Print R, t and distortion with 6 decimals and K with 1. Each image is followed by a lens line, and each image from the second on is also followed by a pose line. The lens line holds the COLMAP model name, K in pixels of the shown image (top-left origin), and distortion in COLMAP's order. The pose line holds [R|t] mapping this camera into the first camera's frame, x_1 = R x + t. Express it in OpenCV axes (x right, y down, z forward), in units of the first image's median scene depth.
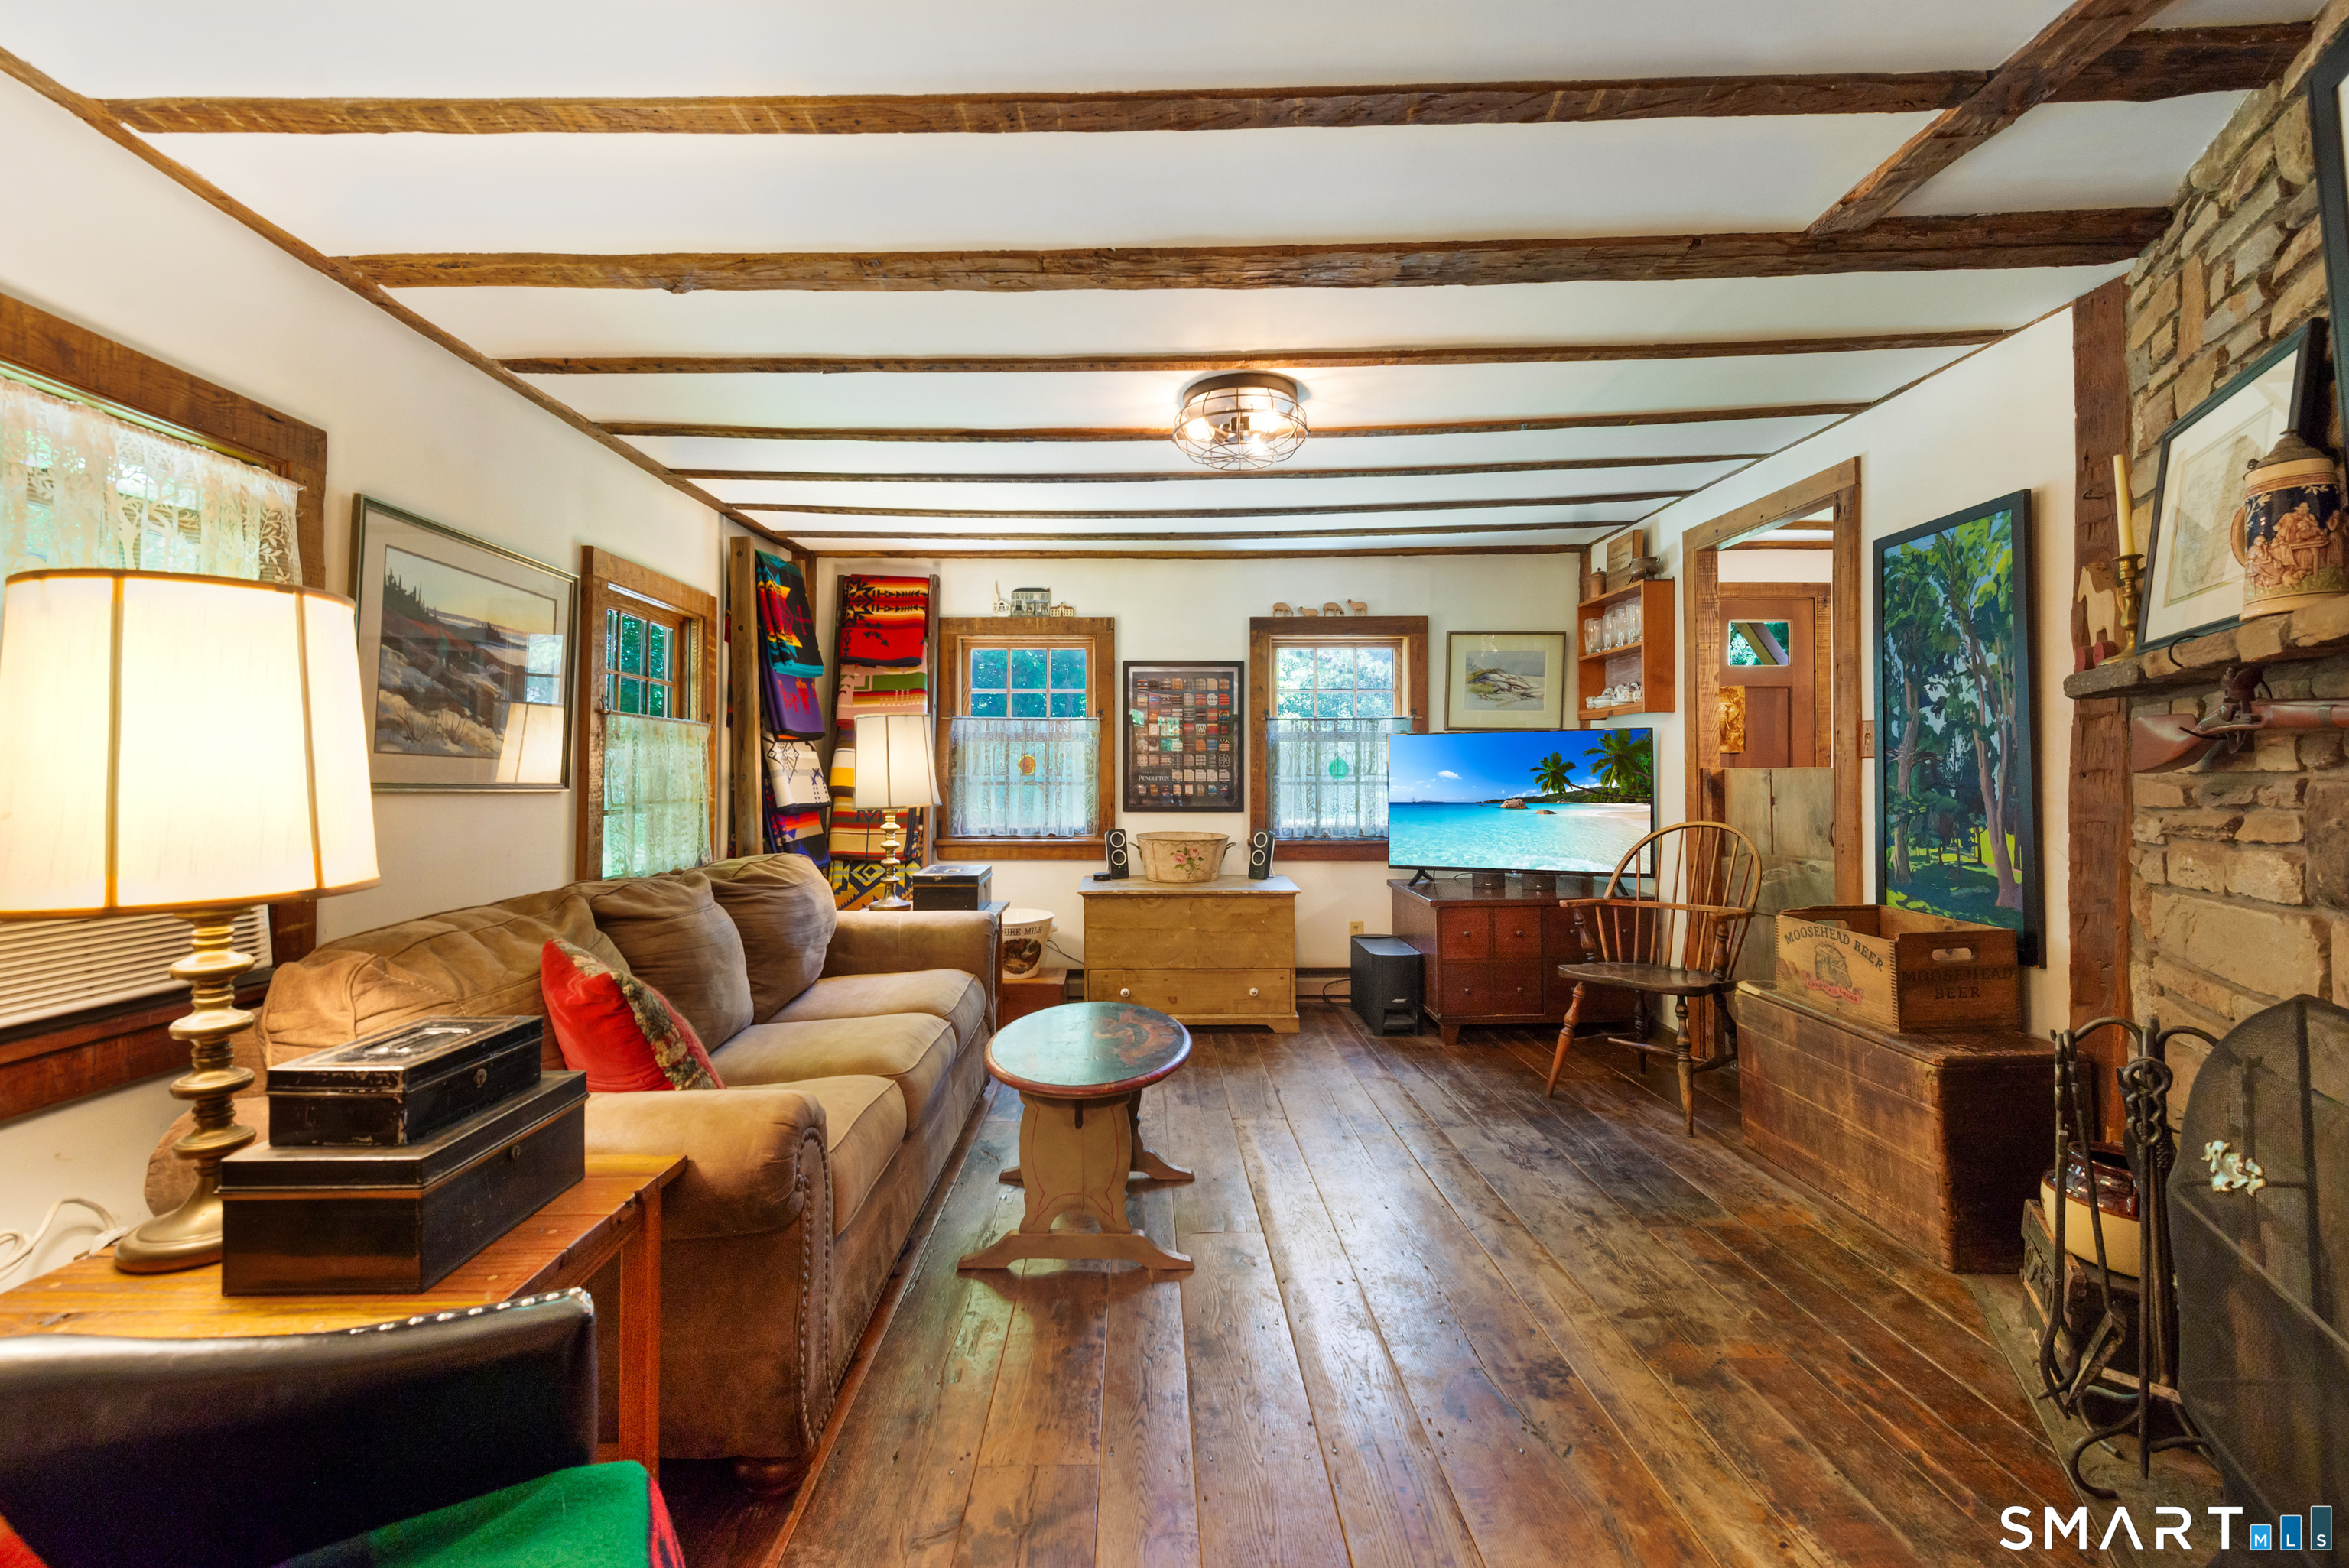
lens RADIAL K [[974.4, 0, 1168.1], [0, 974.4, 760.1], [0, 0, 1]] dist [0.002460, -0.000857]
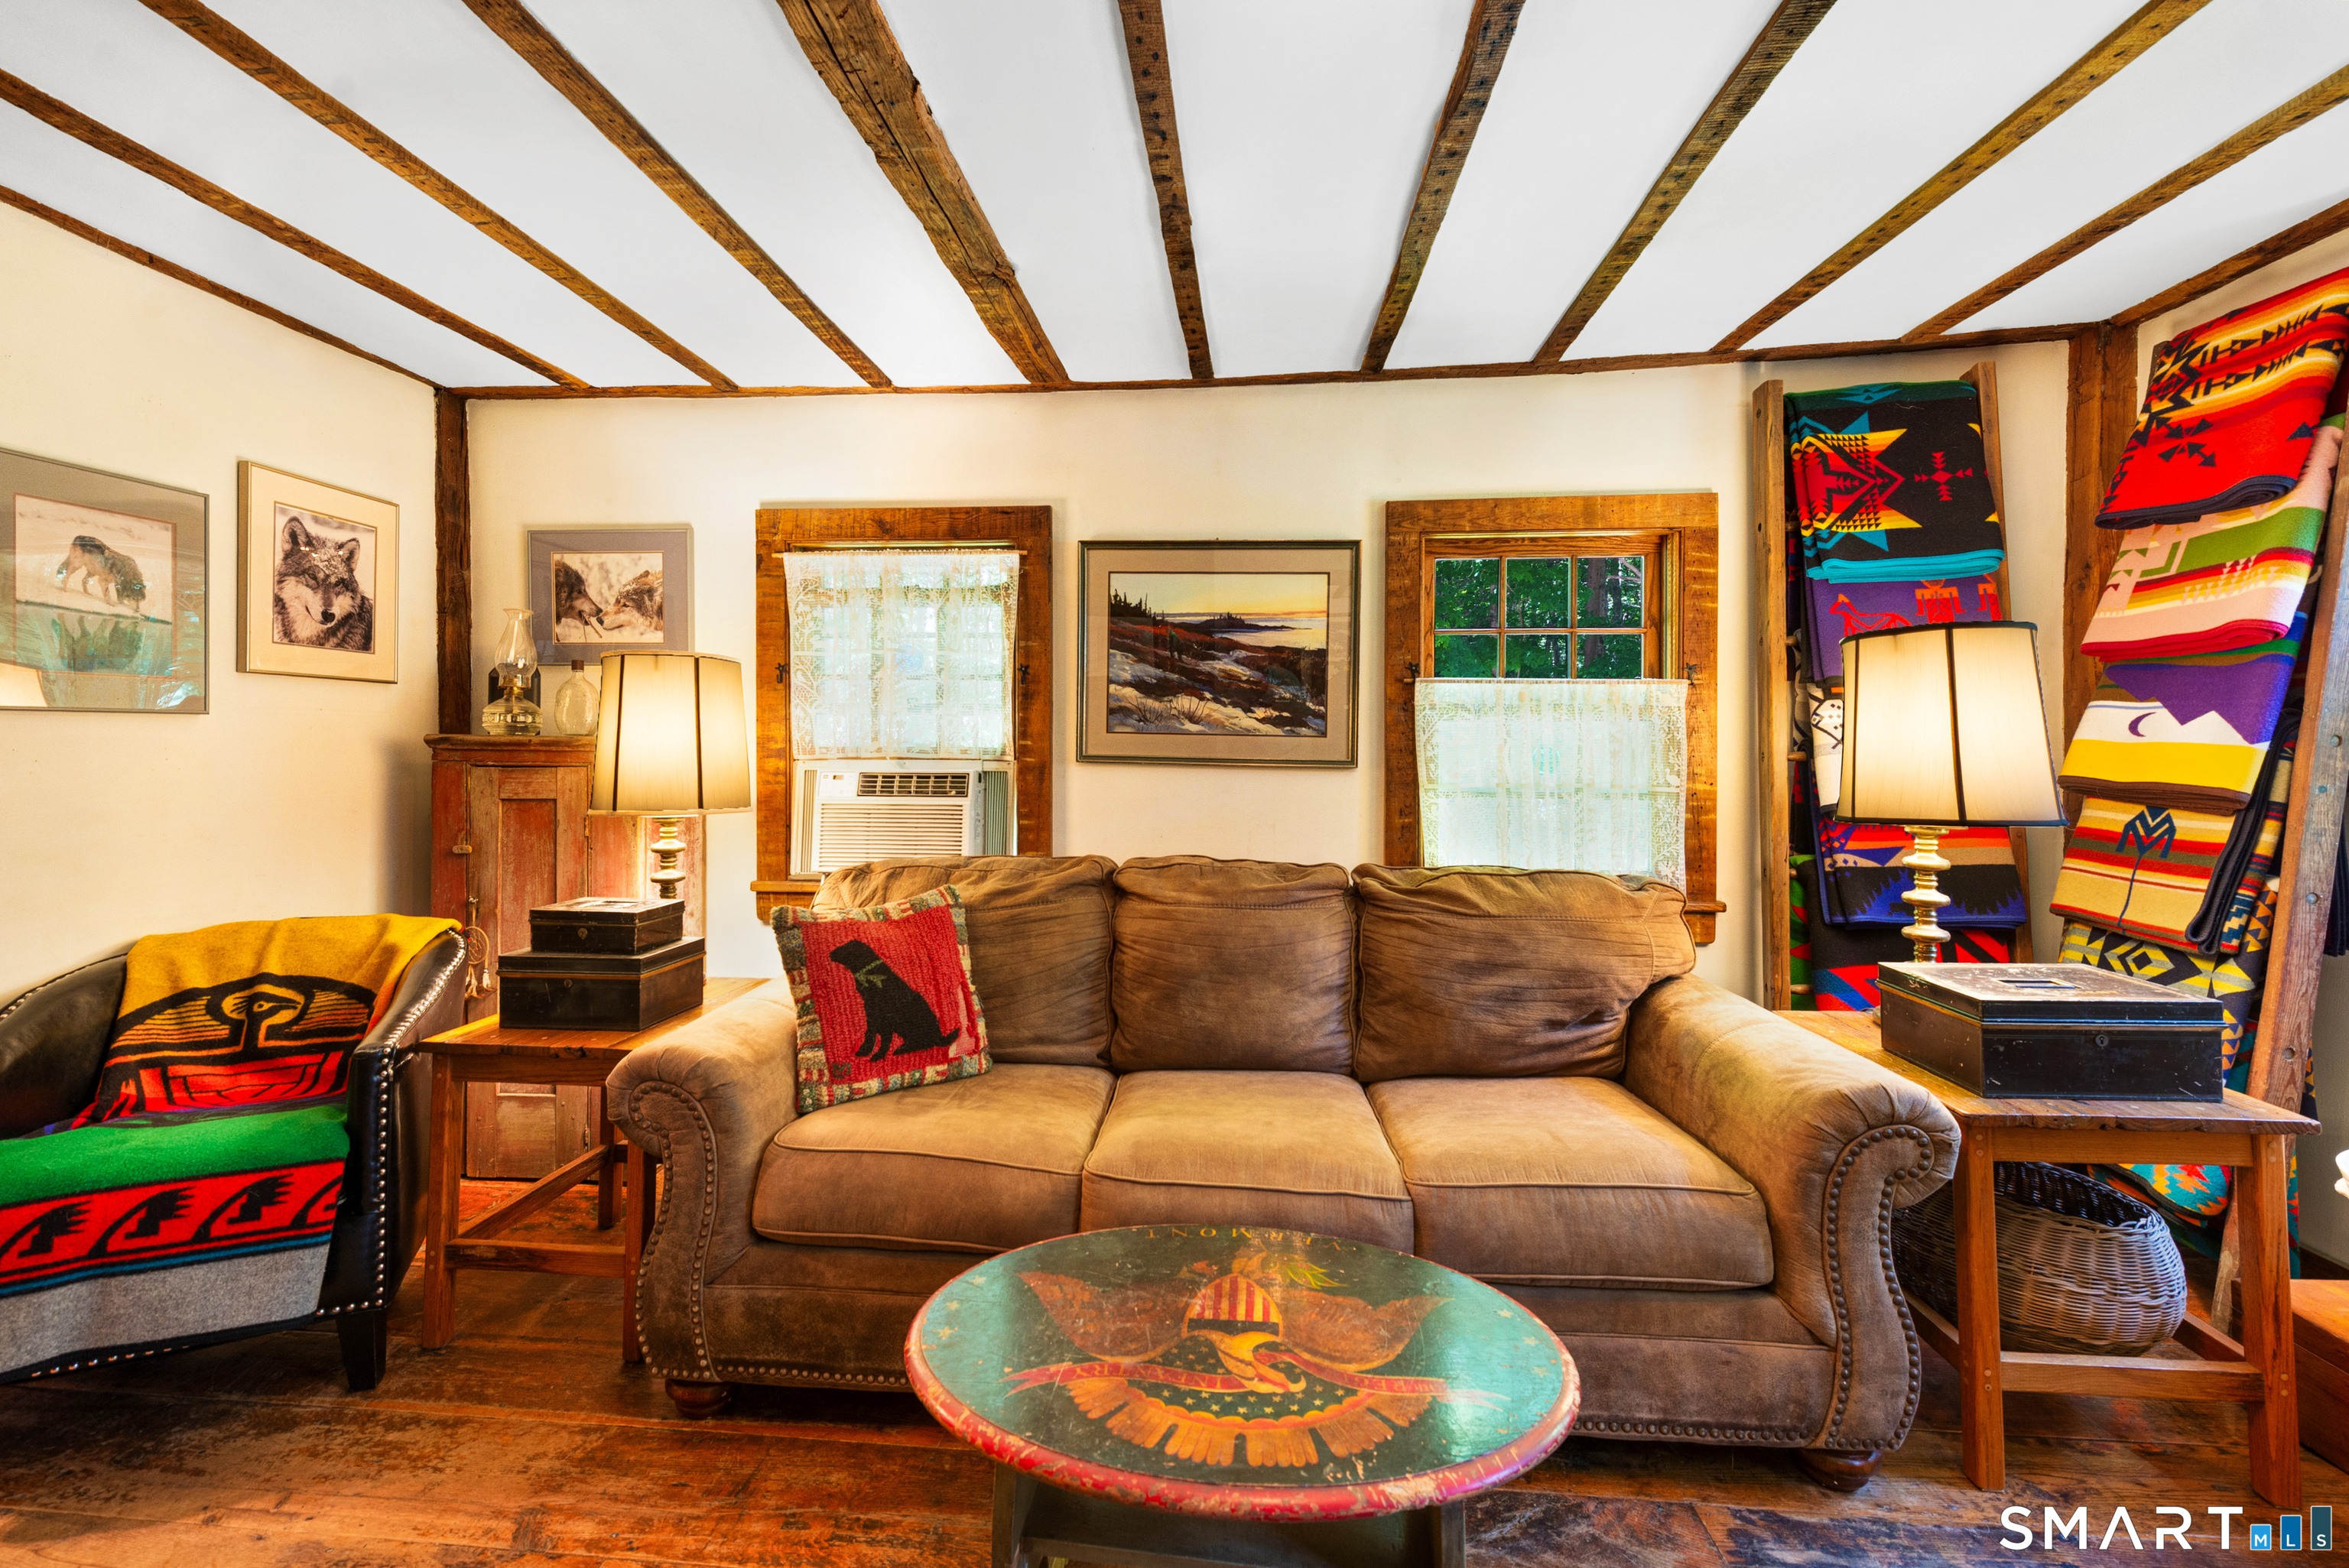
lens RADIAL K [[974.4, 0, 1168.1], [0, 974.4, 760.1], [0, 0, 1]] dist [0.002460, -0.000857]
pose [[-0.133215, 0.007487, -0.991059, 0.276793], [0.009479, 0.999935, 0.006280, 0.012452], [0.991042, -0.008557, -0.133278, 0.737540]]
